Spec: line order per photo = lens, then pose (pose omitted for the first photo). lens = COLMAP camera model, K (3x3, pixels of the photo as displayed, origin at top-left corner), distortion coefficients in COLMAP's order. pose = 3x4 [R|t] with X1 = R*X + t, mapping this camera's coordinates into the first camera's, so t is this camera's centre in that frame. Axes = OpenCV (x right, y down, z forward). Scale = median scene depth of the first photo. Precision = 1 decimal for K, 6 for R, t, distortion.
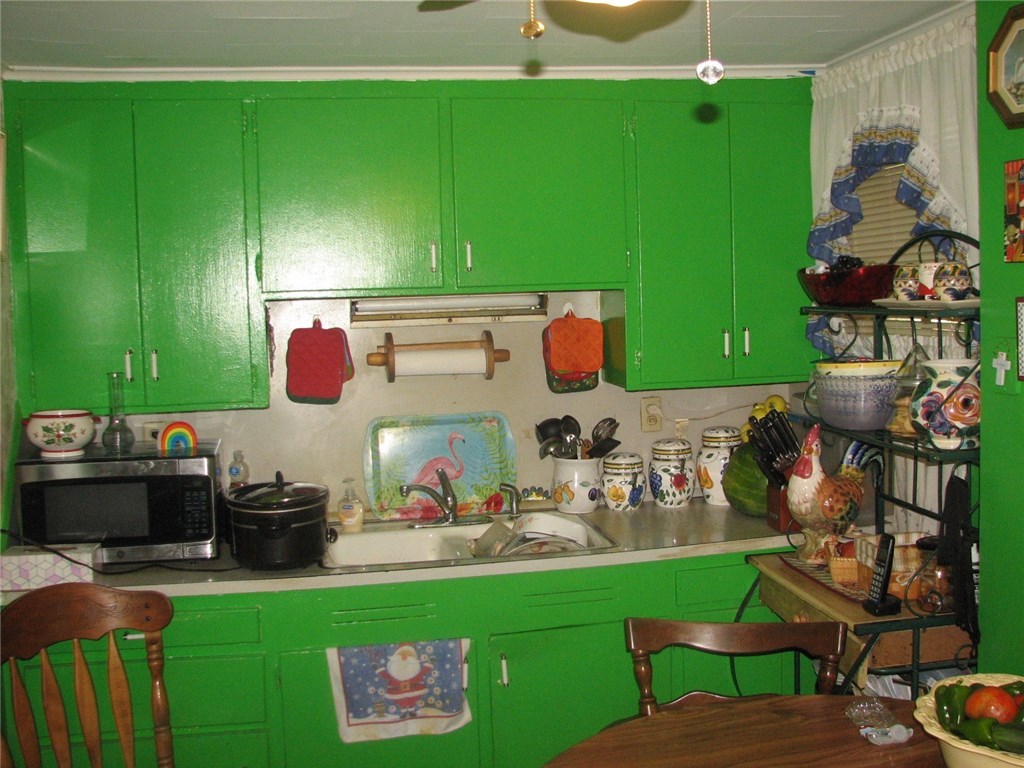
lens RADIAL K [[1097.0, 0, 535.8], [0, 1097.0, 384.2], [0, 0, 1]] dist [-0.209982, 0.281546]
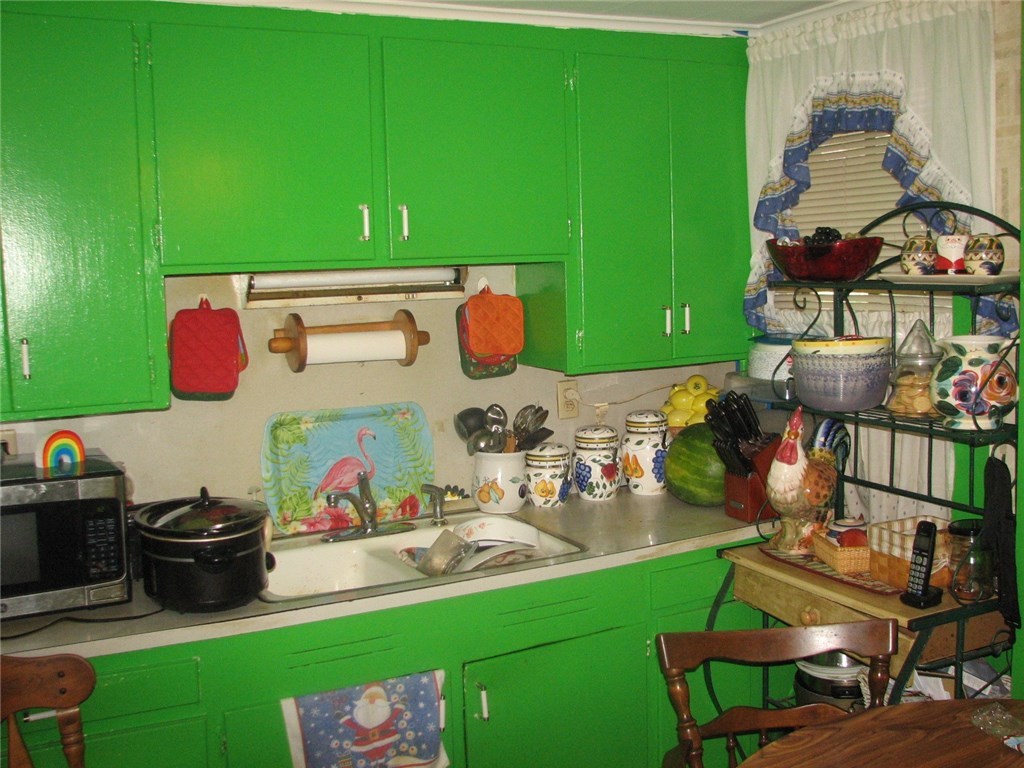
lens RADIAL K [[1097.0, 0, 535.8], [0, 1097.0, 384.2], [0, 0, 1]] dist [-0.209982, 0.281546]
pose [[0.958568, -0.028143, 0.283470, -0.224539], [0.021951, 0.999447, 0.024996, -0.010769], [-0.284016, -0.017738, 0.958655, 0.163412]]
